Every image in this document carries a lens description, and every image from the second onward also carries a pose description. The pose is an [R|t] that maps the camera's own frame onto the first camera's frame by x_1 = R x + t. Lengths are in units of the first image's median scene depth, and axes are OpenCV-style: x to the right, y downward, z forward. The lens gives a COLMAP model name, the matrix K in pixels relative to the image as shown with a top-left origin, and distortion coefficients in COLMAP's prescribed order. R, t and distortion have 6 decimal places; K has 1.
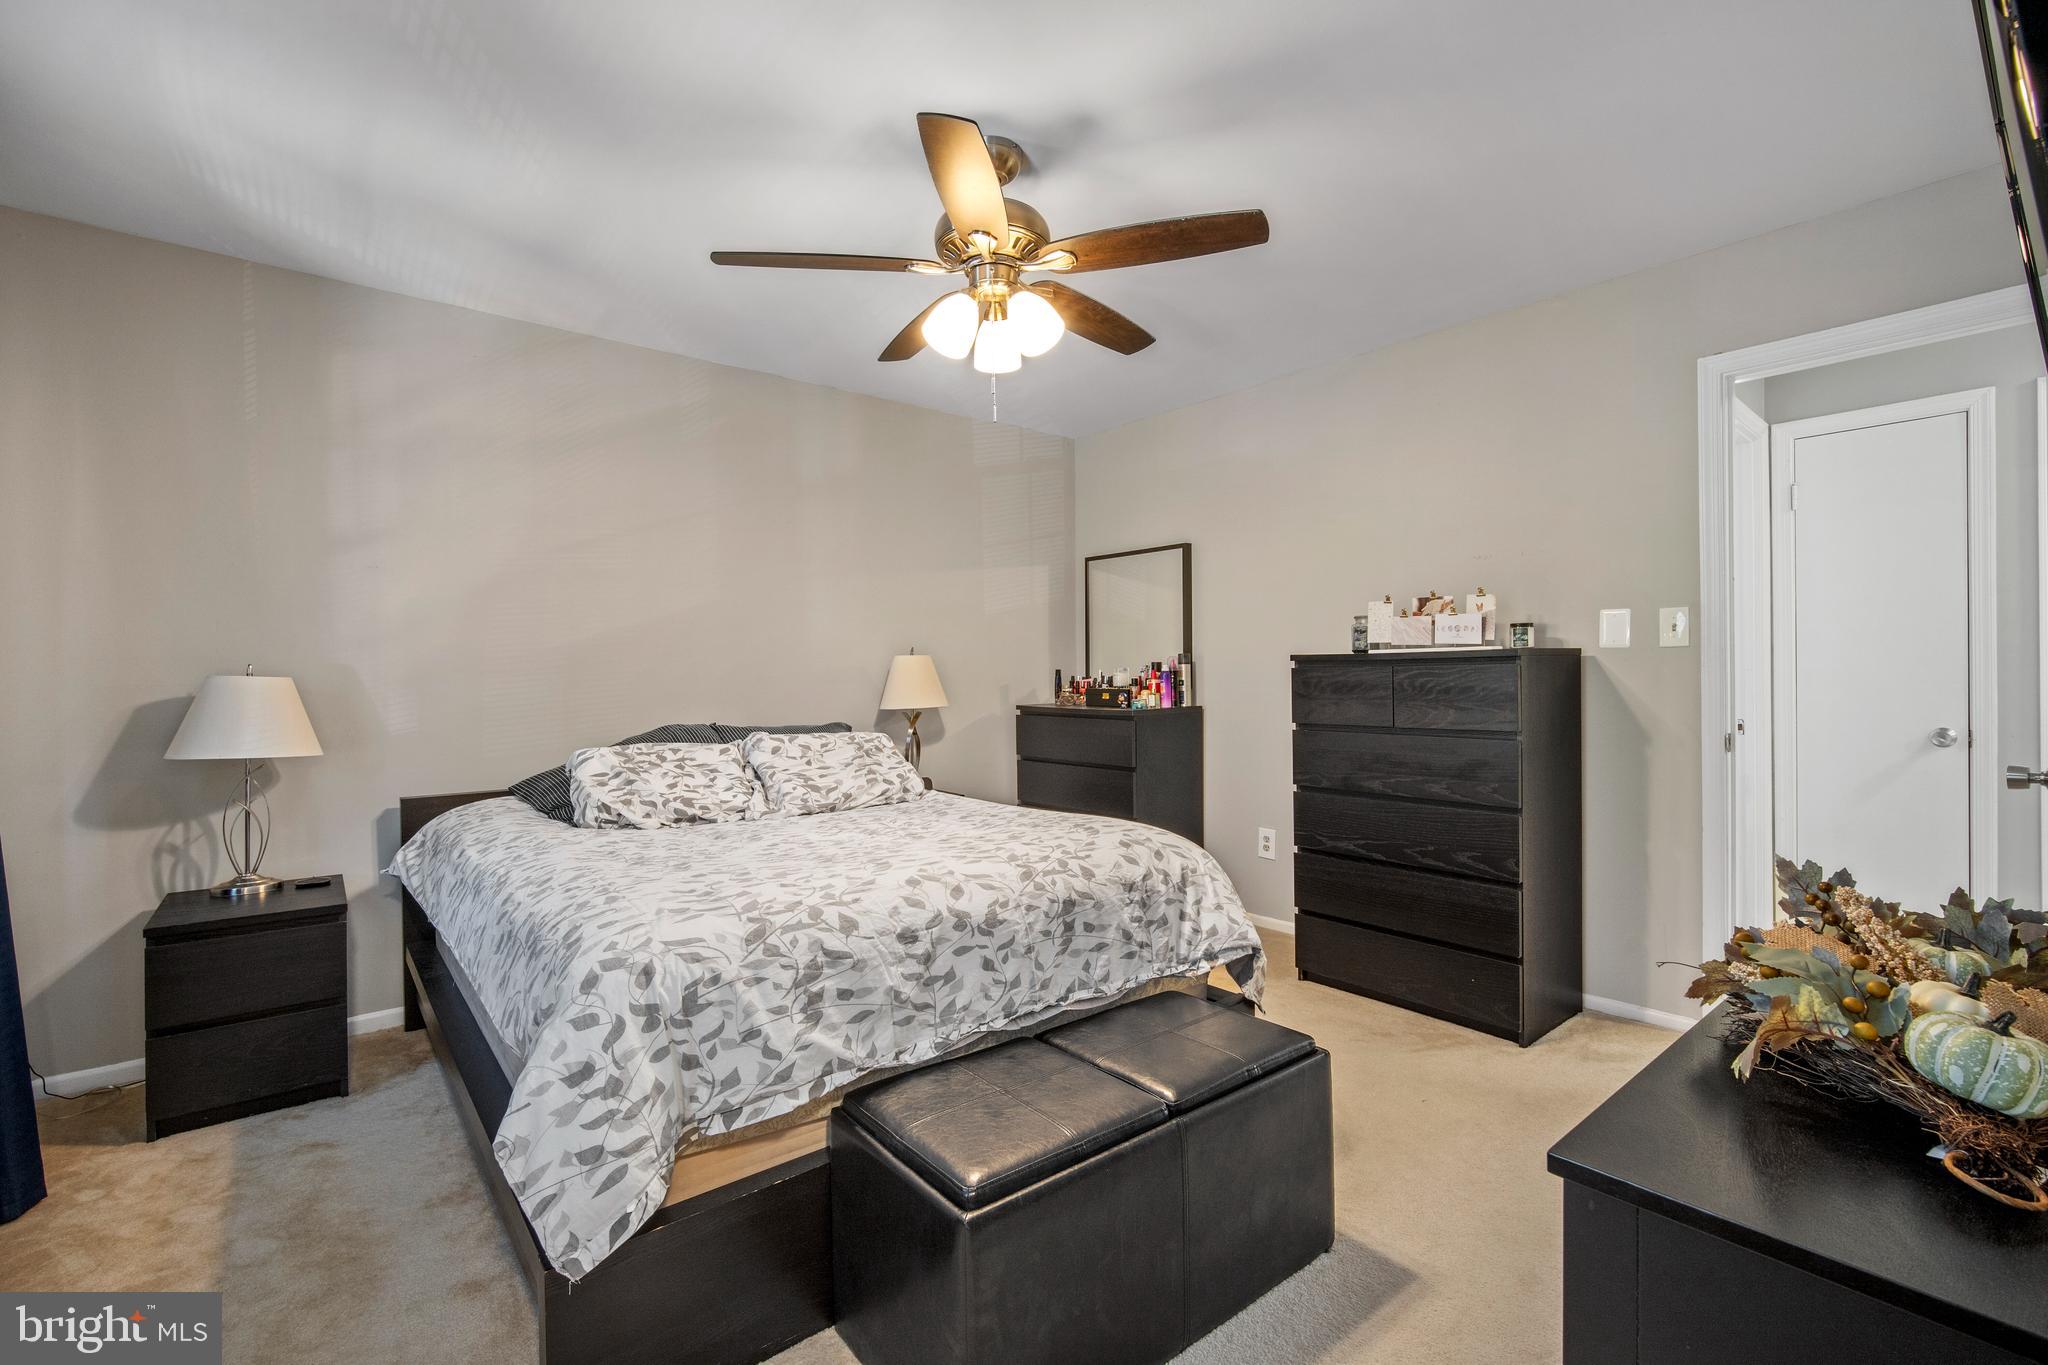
lens RADIAL K [[904.4, 0, 1027.0], [0, 904.4, 679.1], [0, 0, 1]] dist [-0.003679, 0.000331]
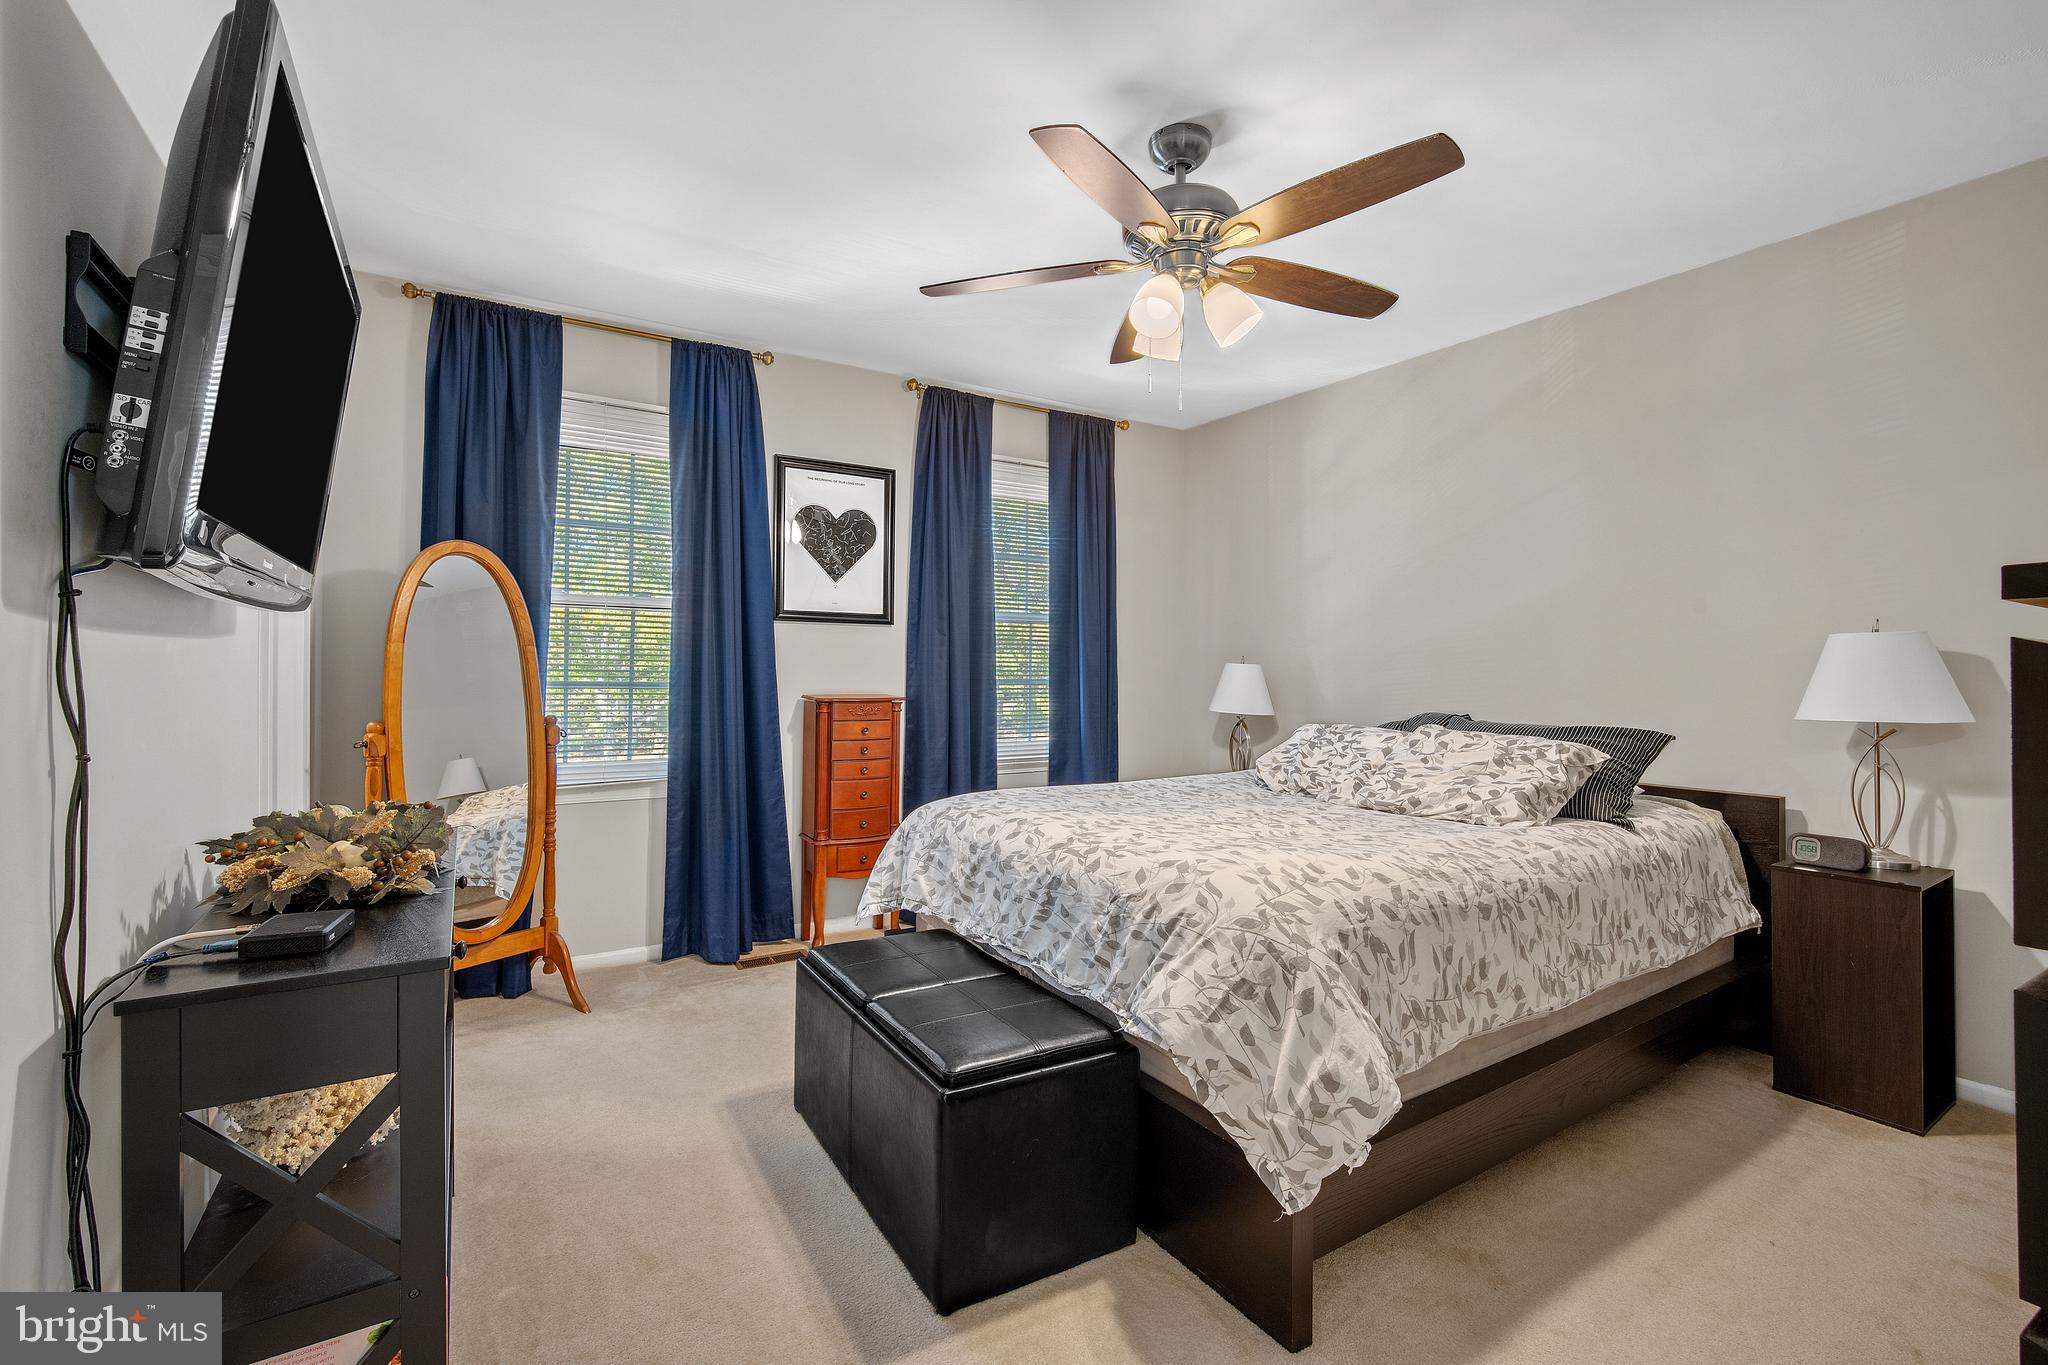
lens RADIAL K [[904.4, 0, 1027.0], [0, 904.4, 679.1], [0, 0, 1]] dist [-0.003679, 0.000331]
pose [[-0.140541, 0.018552, -0.989901, 1.083585], [-0.004381, 0.999803, 0.019360, -0.008040], [0.990065, 0.007057, -0.140432, 1.102443]]
